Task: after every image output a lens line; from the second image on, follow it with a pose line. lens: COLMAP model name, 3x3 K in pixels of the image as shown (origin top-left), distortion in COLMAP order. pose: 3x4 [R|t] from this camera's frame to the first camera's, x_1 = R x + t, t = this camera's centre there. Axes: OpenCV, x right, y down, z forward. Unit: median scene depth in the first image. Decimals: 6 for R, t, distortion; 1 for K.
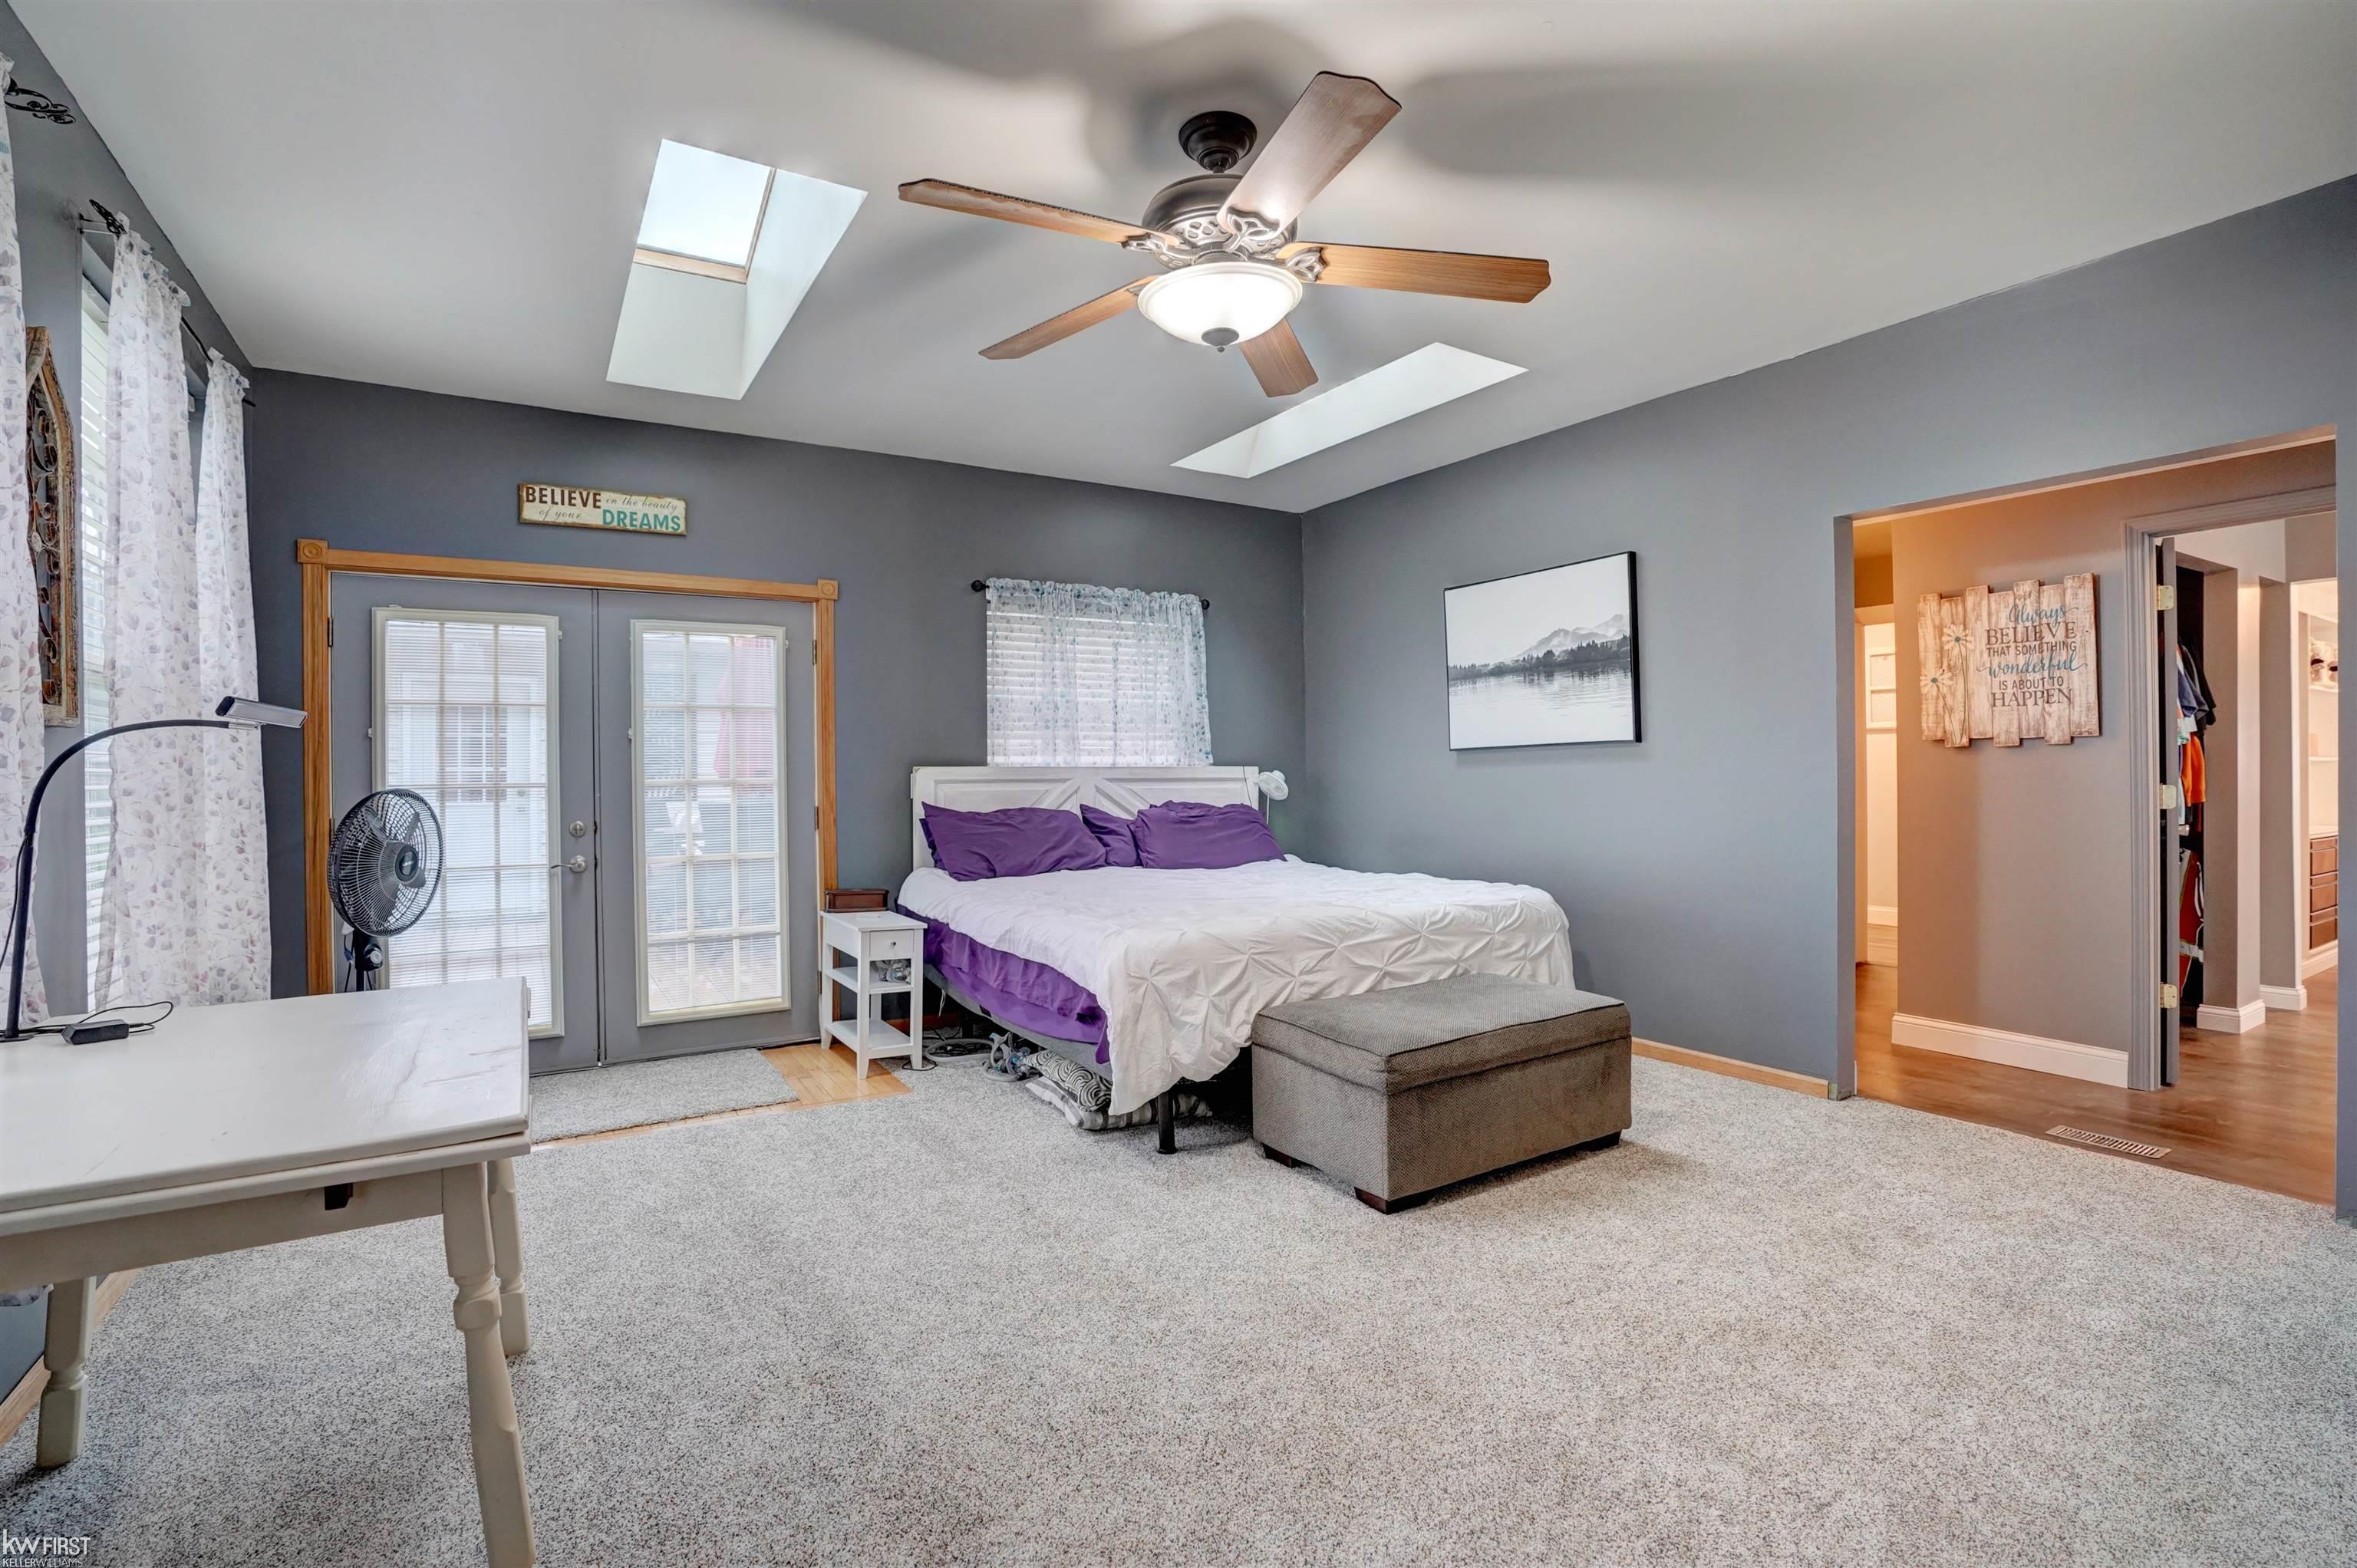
lens RADIAL K [[1096.4, 0, 1184.8], [0, 1096.4, 773.1], [0, 0, 1]] dist [-0.066162, 0.025392]
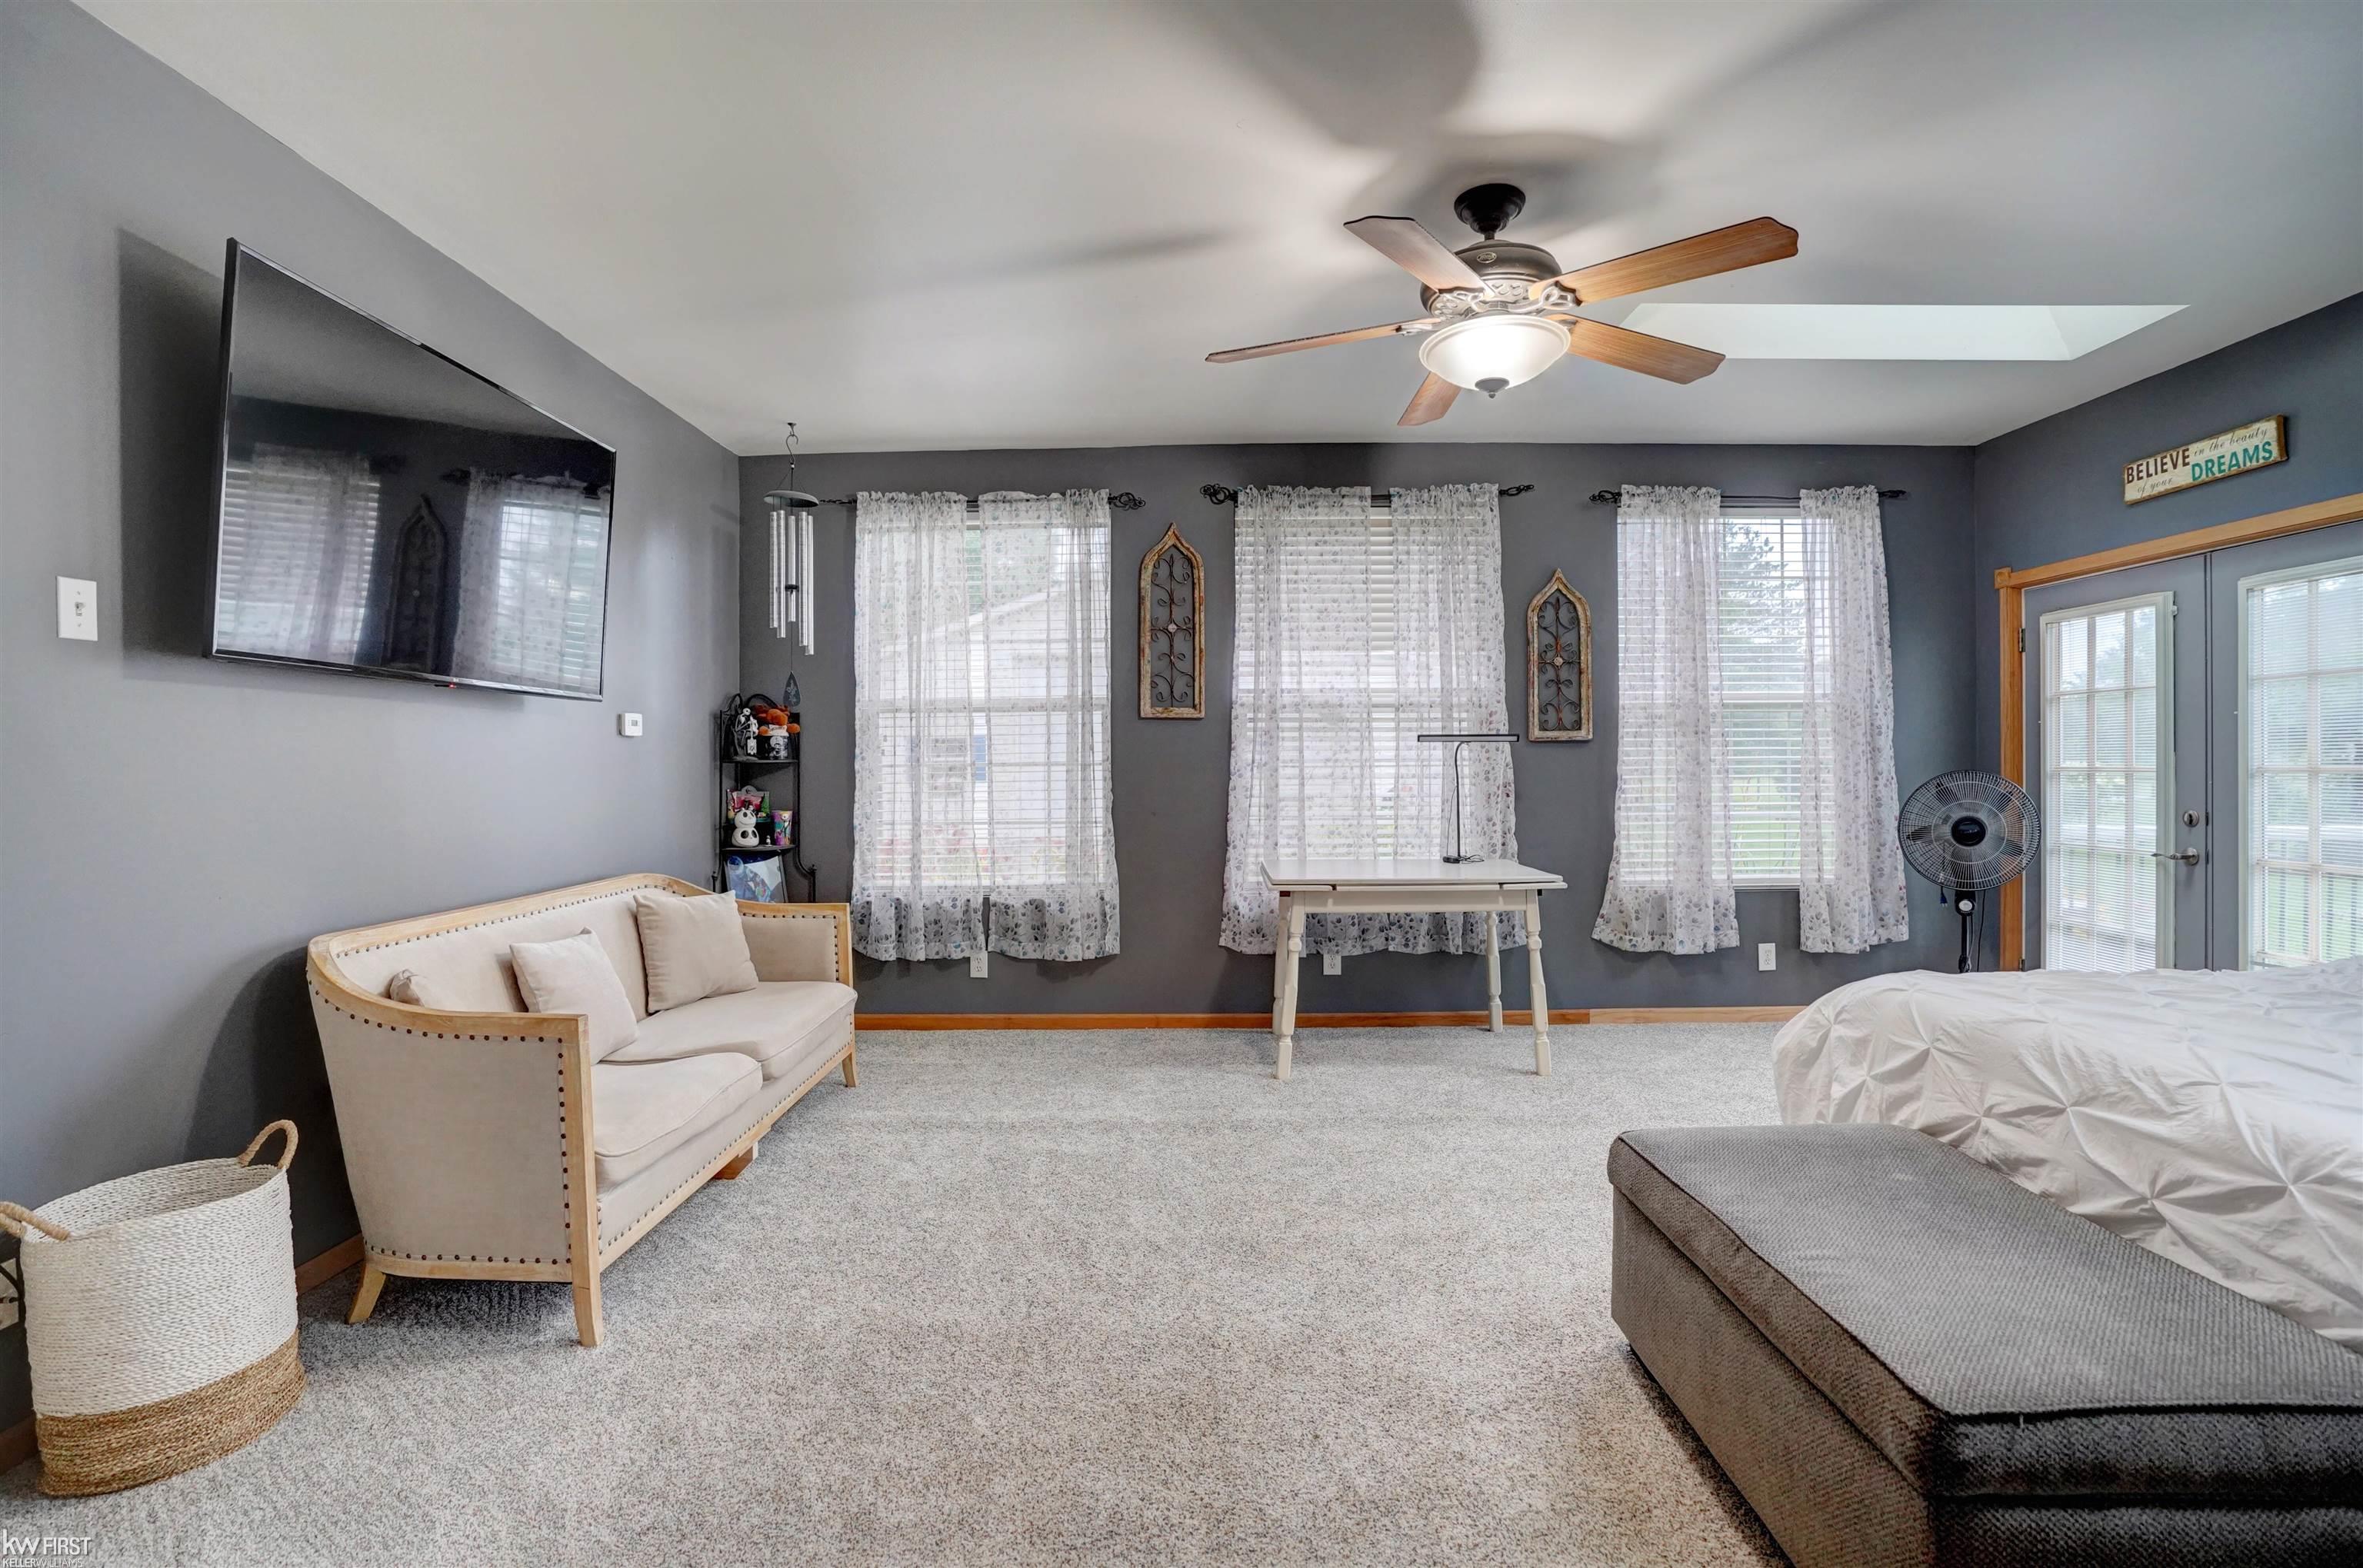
lens RADIAL K [[1099.2, 0, 1181.3], [0, 1099.2, 777.2], [0, 0, 1]] dist [-0.066162, 0.025392]
pose [[-0.551105, 0.026058, -0.834029, 0.680725], [0.010109, 0.999647, 0.024553, -0.013476], [0.834374, 0.005100, -0.551175, 0.790706]]
